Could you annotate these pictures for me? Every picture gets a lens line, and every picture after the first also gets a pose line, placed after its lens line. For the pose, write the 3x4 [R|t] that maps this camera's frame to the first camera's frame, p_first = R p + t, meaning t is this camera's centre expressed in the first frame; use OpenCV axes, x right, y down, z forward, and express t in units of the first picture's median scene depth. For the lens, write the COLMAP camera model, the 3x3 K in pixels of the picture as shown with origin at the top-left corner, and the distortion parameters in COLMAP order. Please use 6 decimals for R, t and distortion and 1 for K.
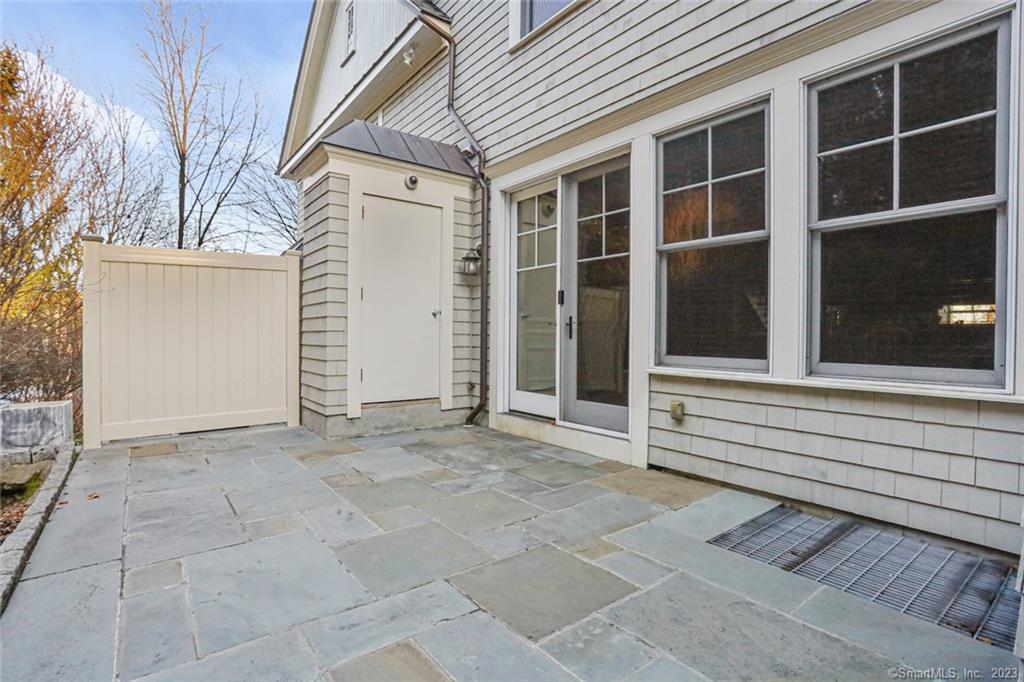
lens RADIAL K [[506.2, 0, 517.3], [0, 506.2, 333.4], [0, 0, 1]] dist [-0.021348, 0.003029]
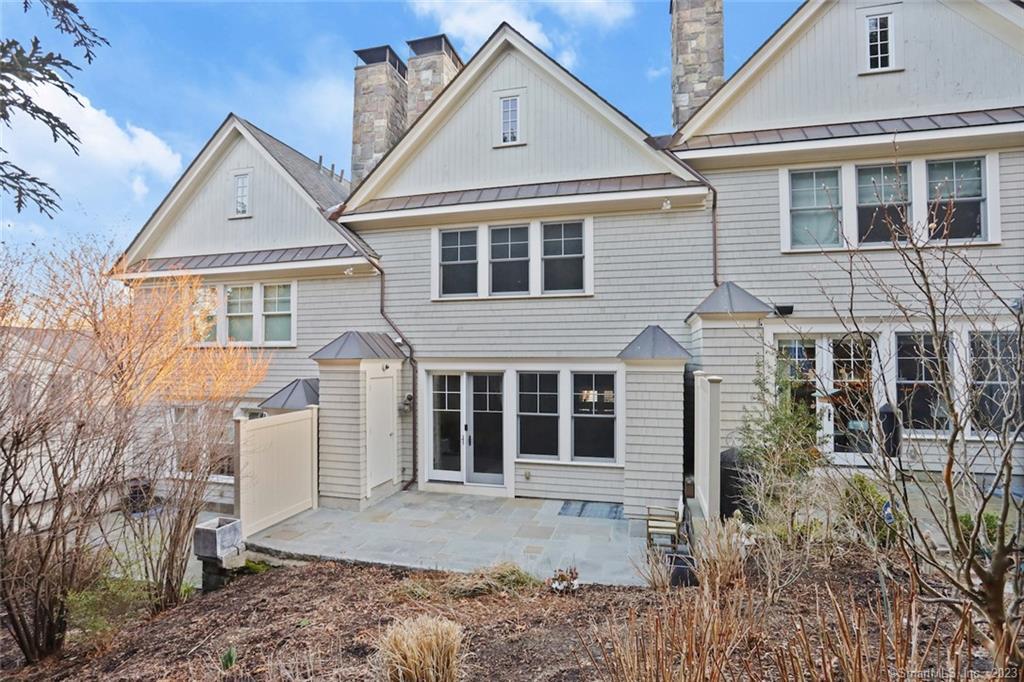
lens RADIAL K [[549.9, 0, 510.0], [0, 549.9, 341.5], [0, 0, 1]] dist [-0.044395, -0.000065]
pose [[0.792831, -0.000824, 0.609442, -1.510589], [0.003321, 0.999990, -0.002968, -0.540313], [-0.609433, 0.004377, 0.792825, -1.259850]]
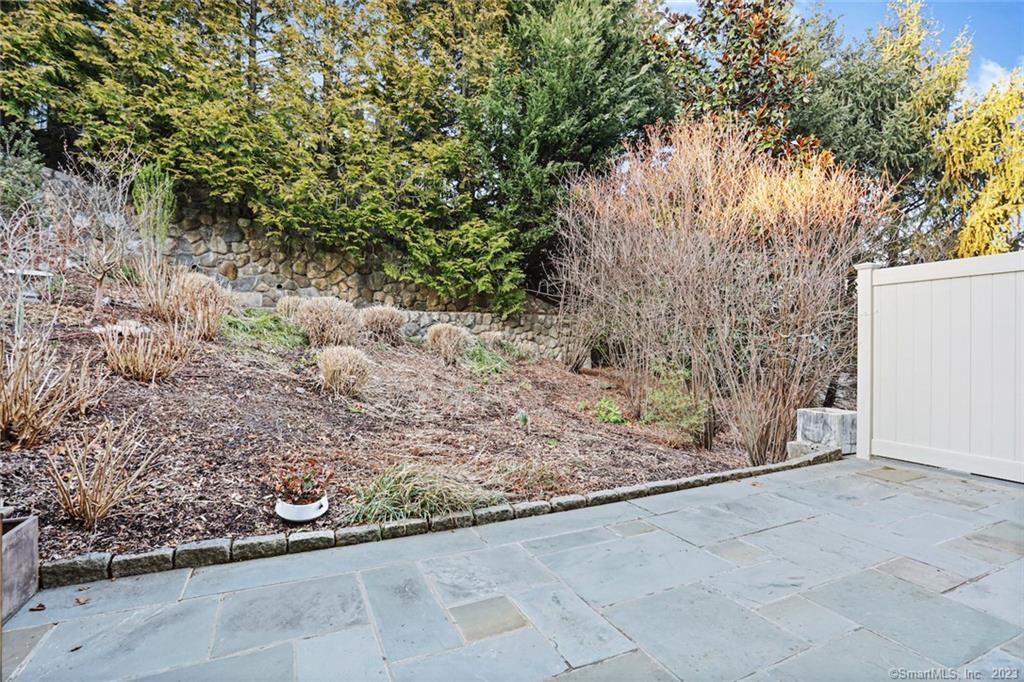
lens RADIAL K [[506.2, 0, 511.9], [0, 506.2, 340.9], [0, 0, 1]] dist [-0.021348, 0.003029]
pose [[-0.230424, 0.002493, -0.973087, 0.421462], [-0.000679, 0.999996, 0.002723, -0.032585], [0.973090, 0.001288, -0.230421, 0.539658]]
